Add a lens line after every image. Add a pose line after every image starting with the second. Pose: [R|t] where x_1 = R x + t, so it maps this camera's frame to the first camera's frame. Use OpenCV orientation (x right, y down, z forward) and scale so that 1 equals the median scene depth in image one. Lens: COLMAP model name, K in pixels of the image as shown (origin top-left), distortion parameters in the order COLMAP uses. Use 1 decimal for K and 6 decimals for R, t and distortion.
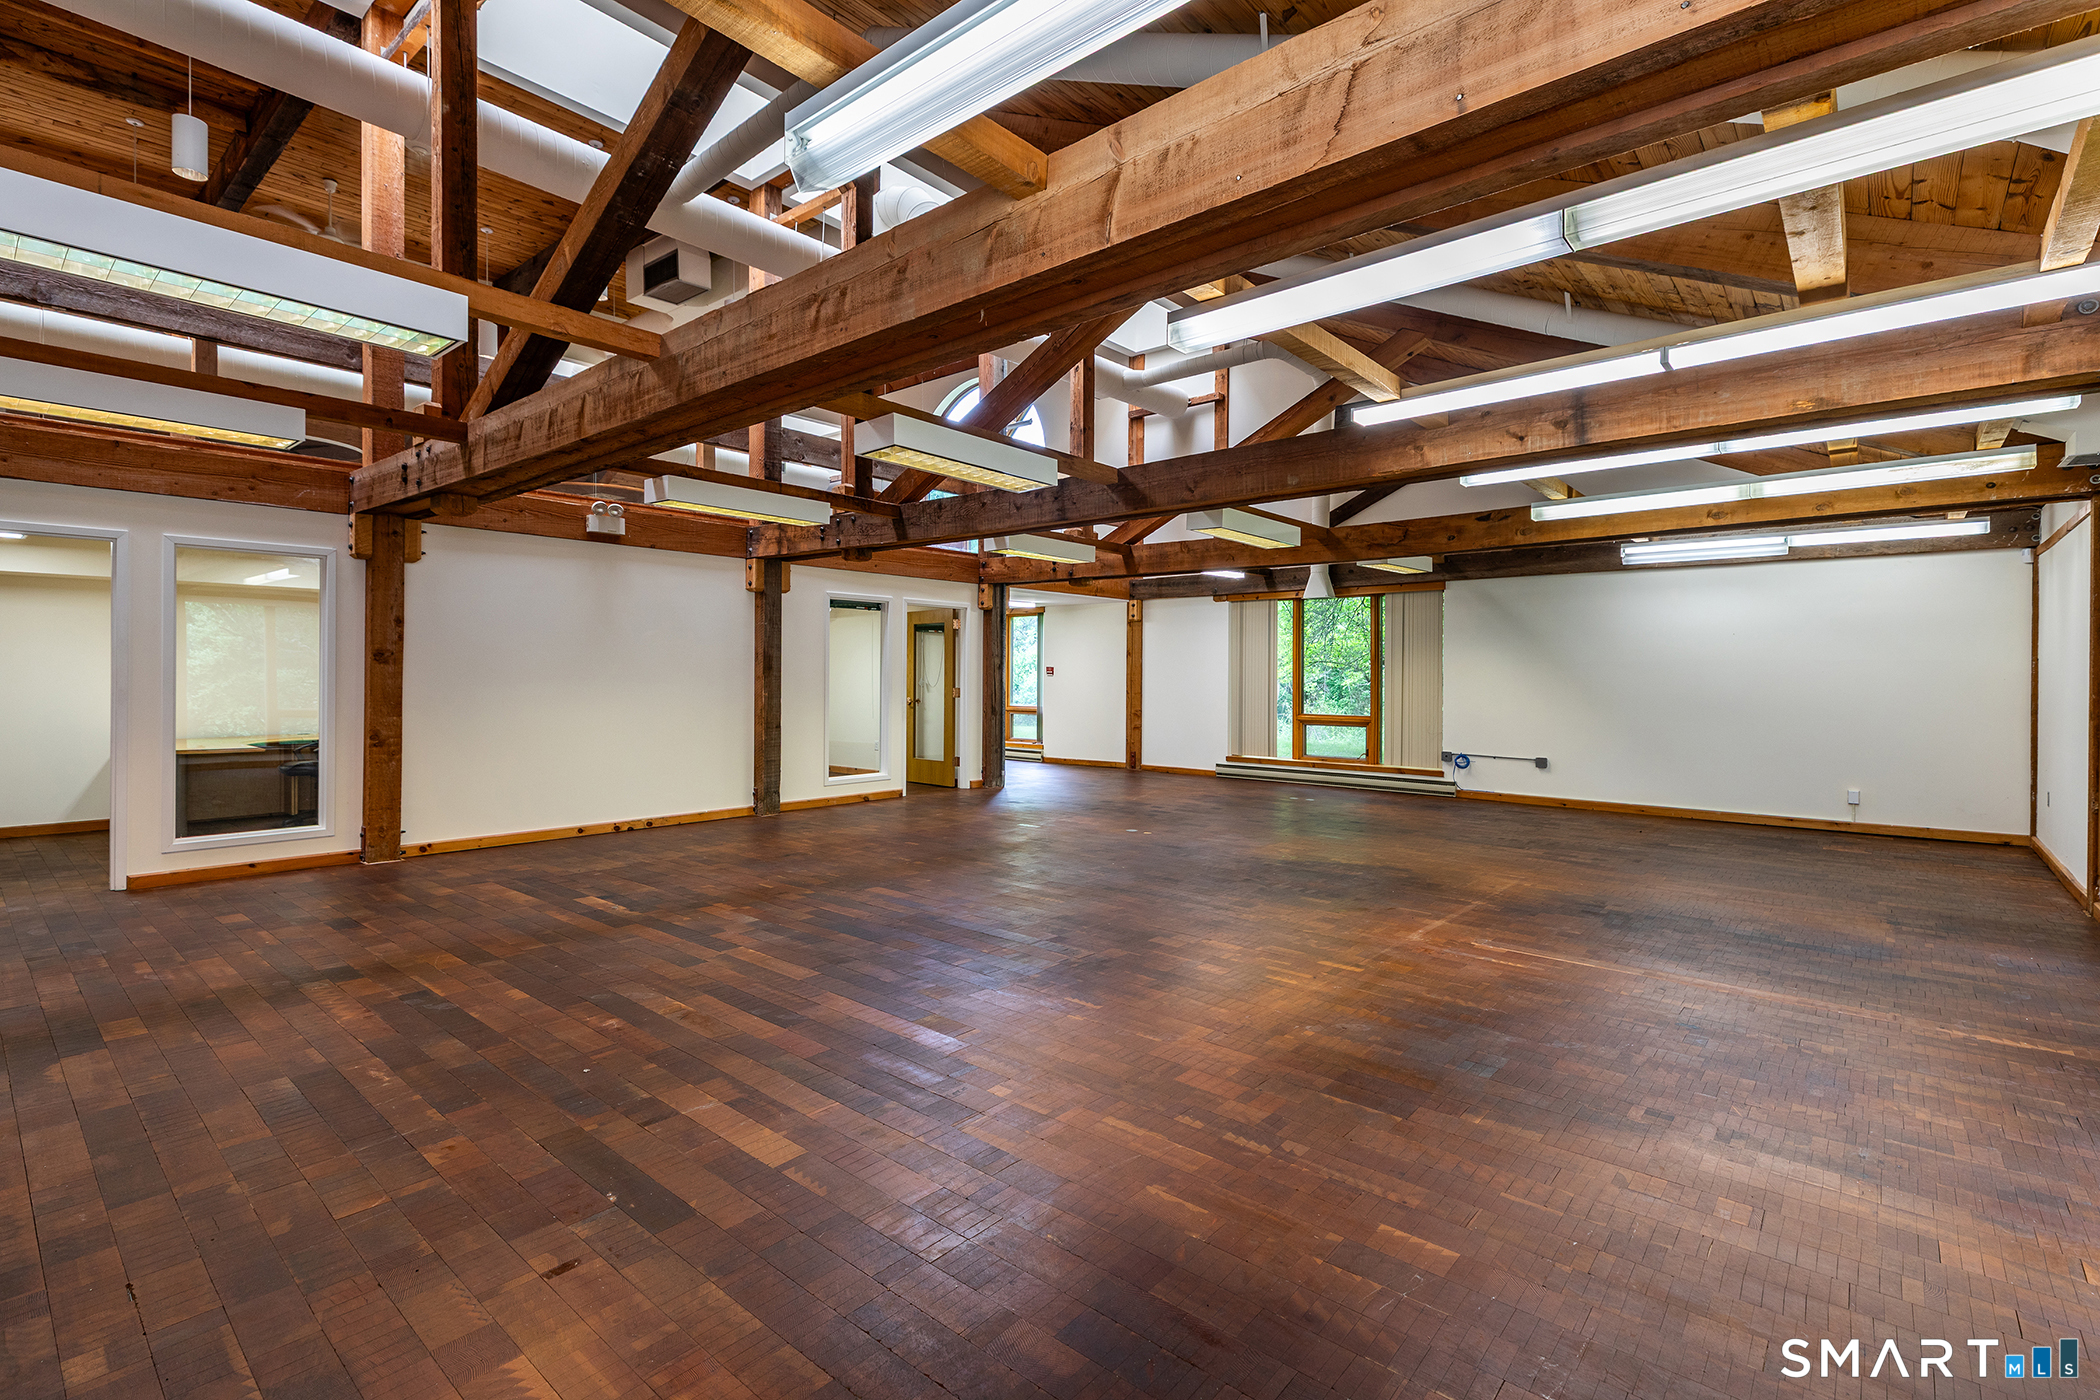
lens RADIAL K [[958.8, 0, 1050.0], [0, 958.8, 700.0], [0, 0, 1]] dist [0.002281, 0.000013]
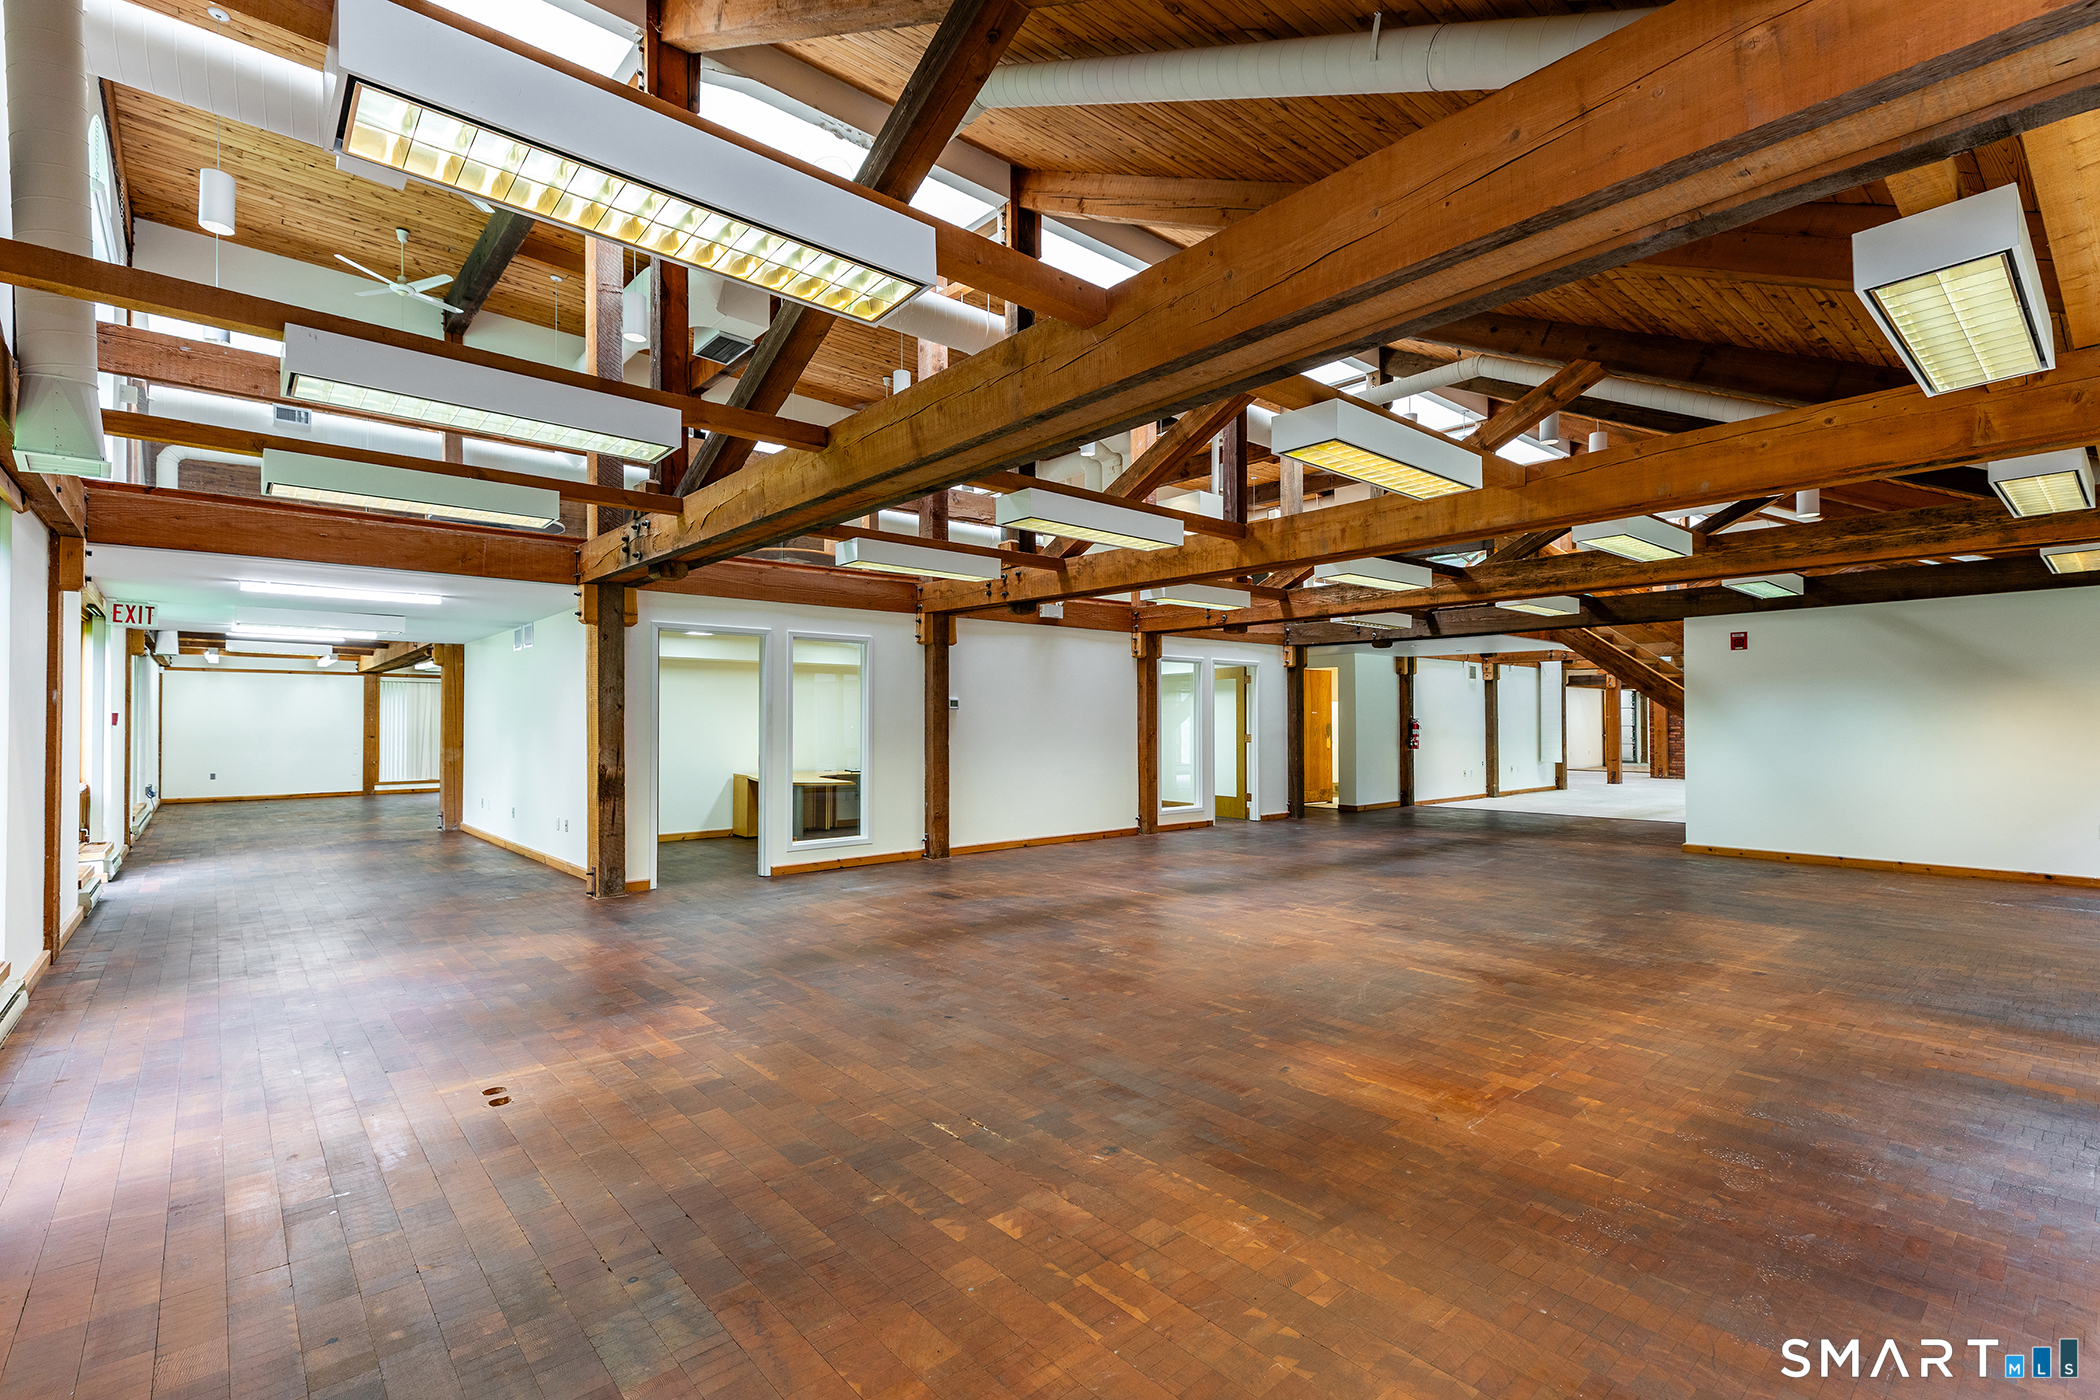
lens RADIAL K [[972.9, 0, 1055.5], [0, 972.9, 726.4], [0, 0, 1]] dist [0.003312, 0.000254]
pose [[0.992280, -0.009687, -0.123641, -0.040661], [0.006994, 0.999729, -0.022199, 0.000881], [0.123823, 0.021163, 0.992079, -0.046992]]
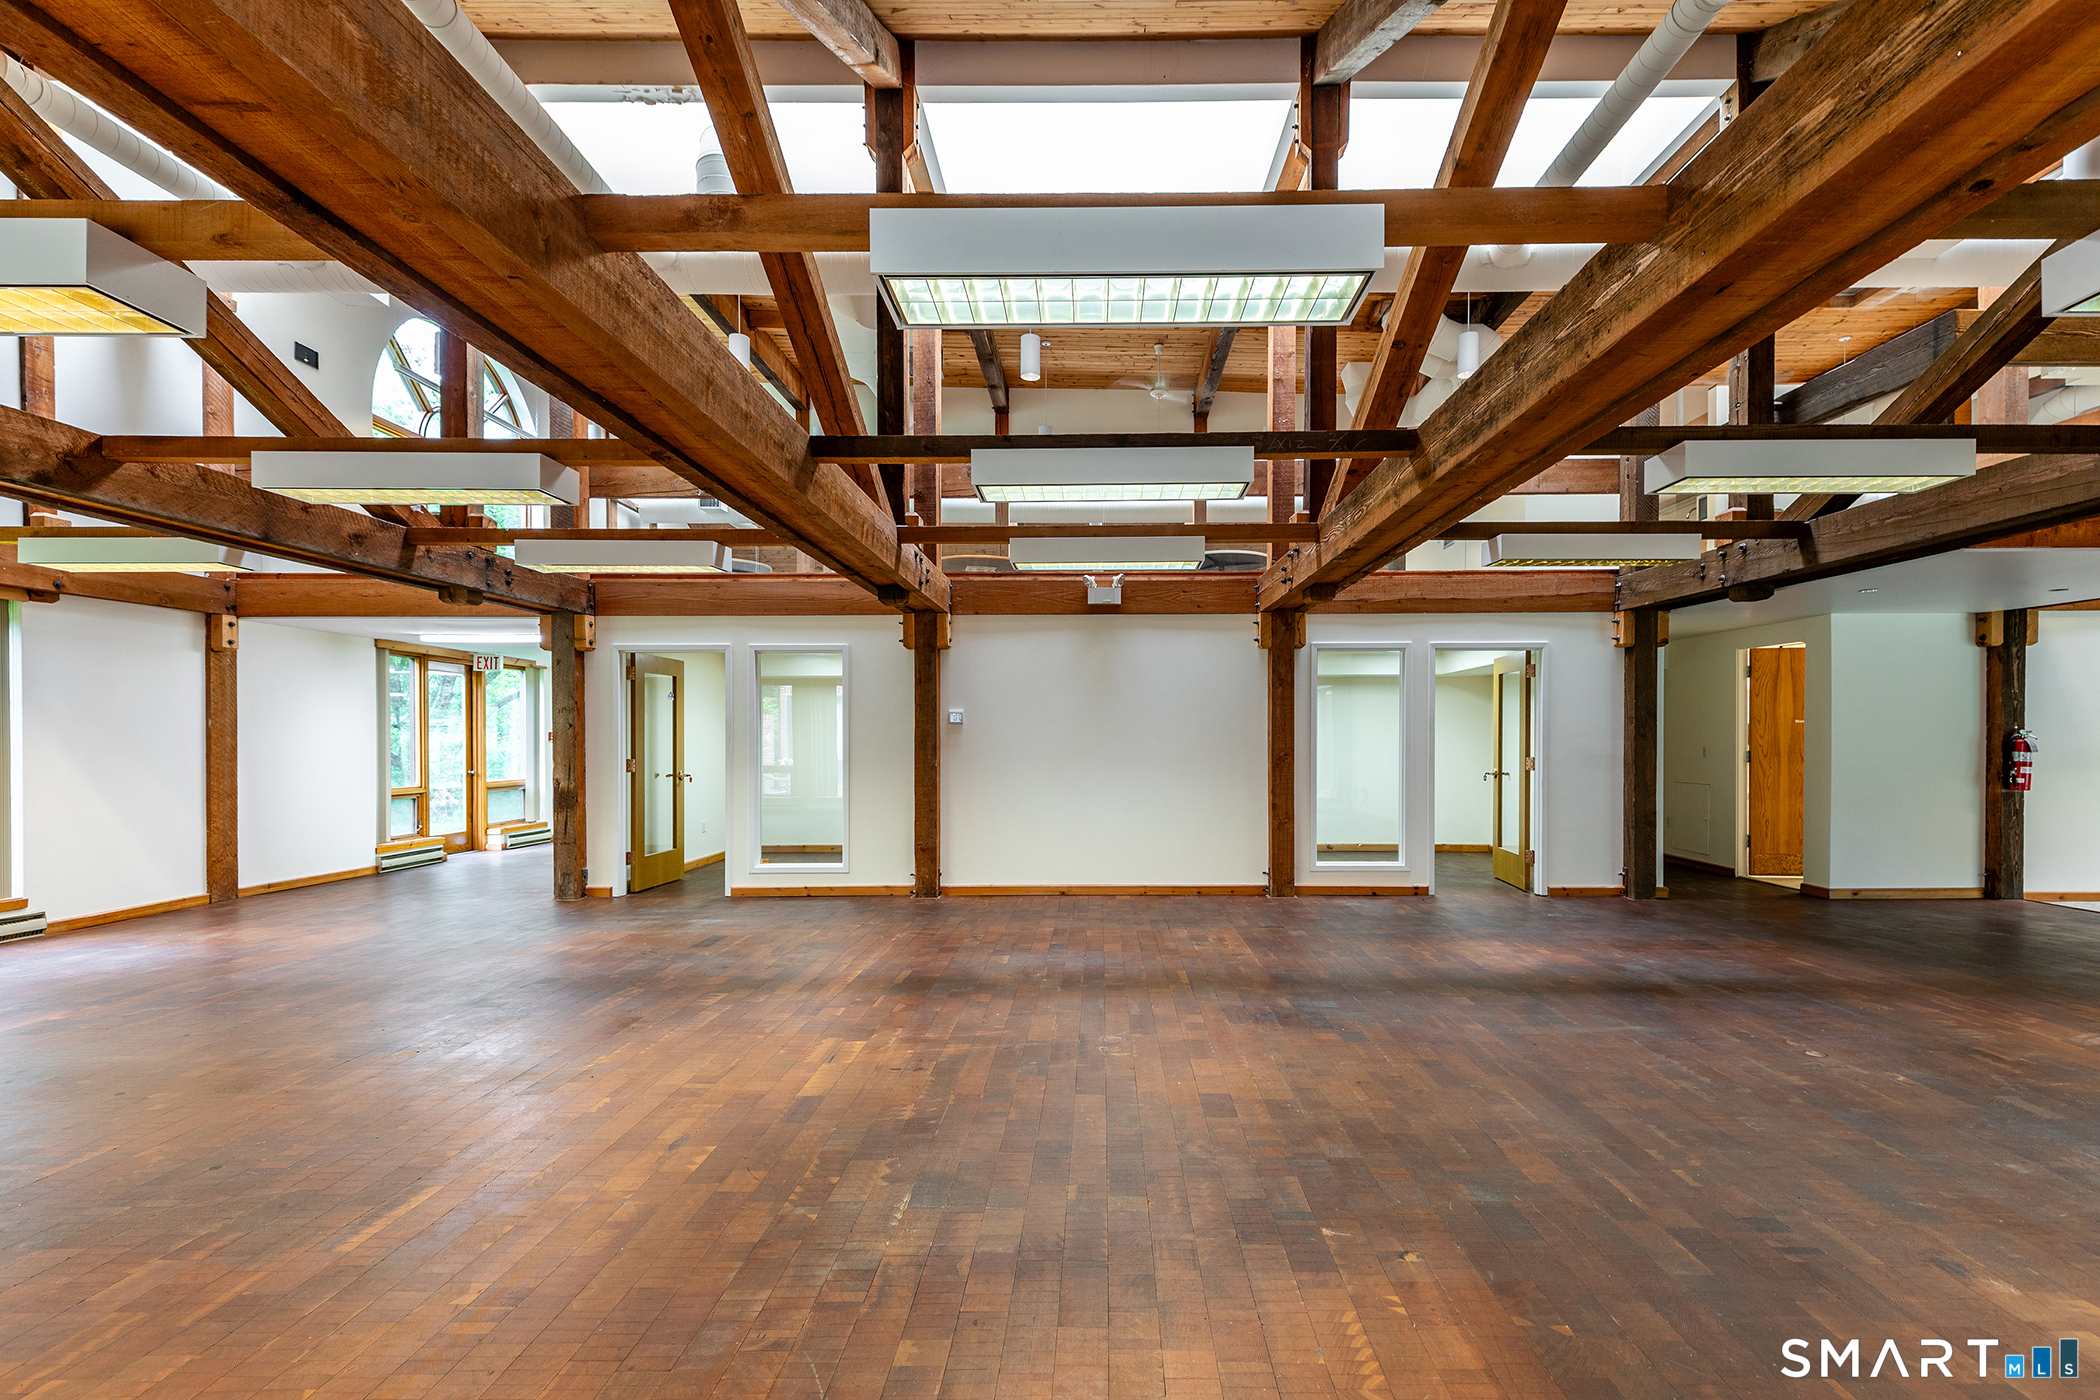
lens RADIAL K [[937.6, 0, 1097.1], [0, 937.6, 743.8], [0, 0, 1]] dist [0.014204, -0.000200]
pose [[0.652470, -0.006467, -0.757787, 0.050799], [-0.011556, 0.999762, -0.018481, -0.000944], [0.757726, 0.020815, 0.652241, 0.057873]]
